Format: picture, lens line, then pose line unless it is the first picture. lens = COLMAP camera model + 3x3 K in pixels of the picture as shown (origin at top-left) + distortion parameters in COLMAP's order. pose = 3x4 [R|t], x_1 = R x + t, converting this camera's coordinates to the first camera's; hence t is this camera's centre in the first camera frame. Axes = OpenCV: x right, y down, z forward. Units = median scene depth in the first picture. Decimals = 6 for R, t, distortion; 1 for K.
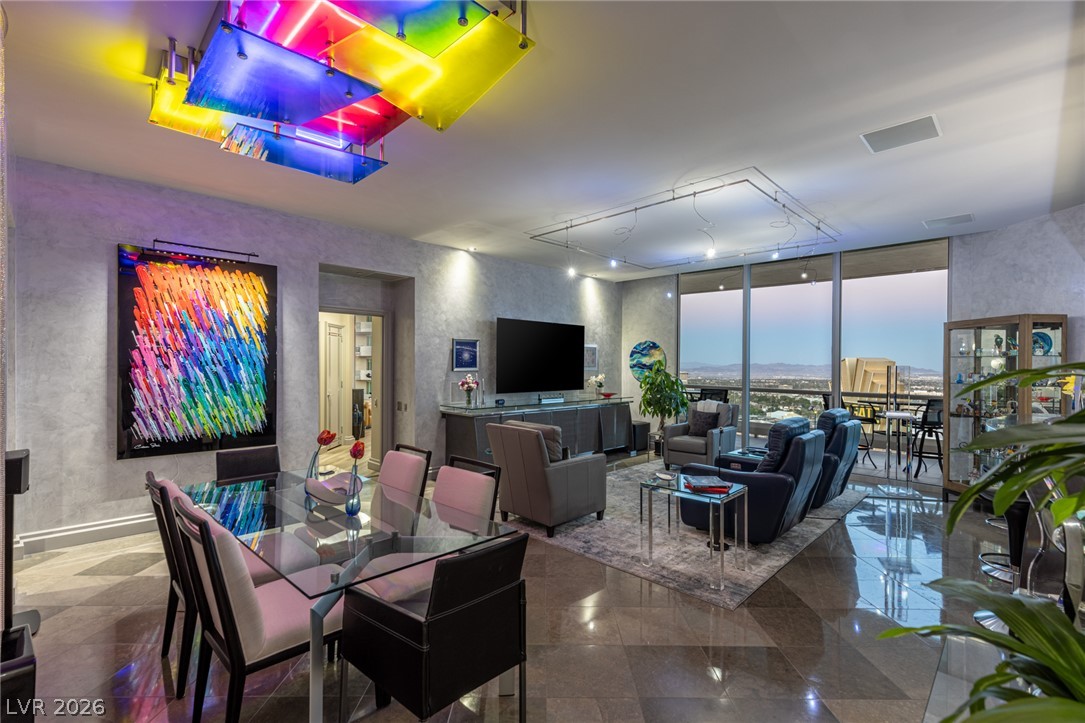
lens RADIAL K [[483.2, 0, 548.1], [0, 483.2, 368.4], [0, 0, 1]] dist [0.003752, -0.000090]
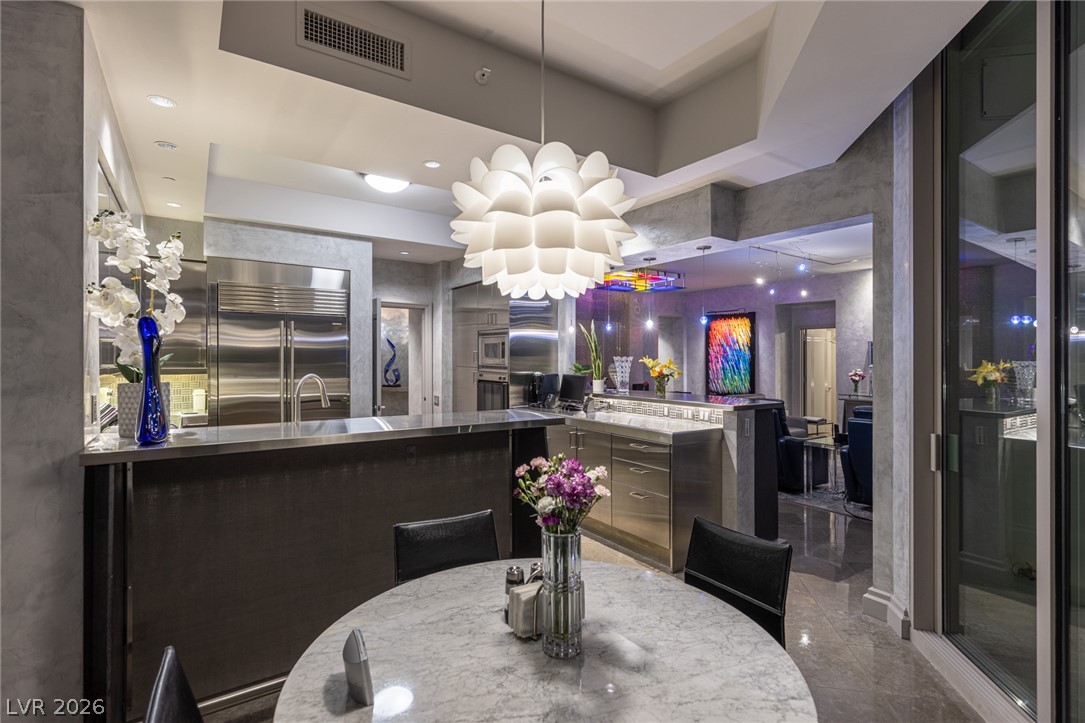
lens RADIAL K [[519.3, 0, 545.8], [0, 519.3, 340.9], [0, 0, 1]] dist [-0.000227, 0.000030]
pose [[-0.192317, -0.044854, -0.980307, 1.353075], [-0.019379, 0.998934, -0.041904, 0.011563], [0.981142, 0.010938, -0.192981, 0.457454]]
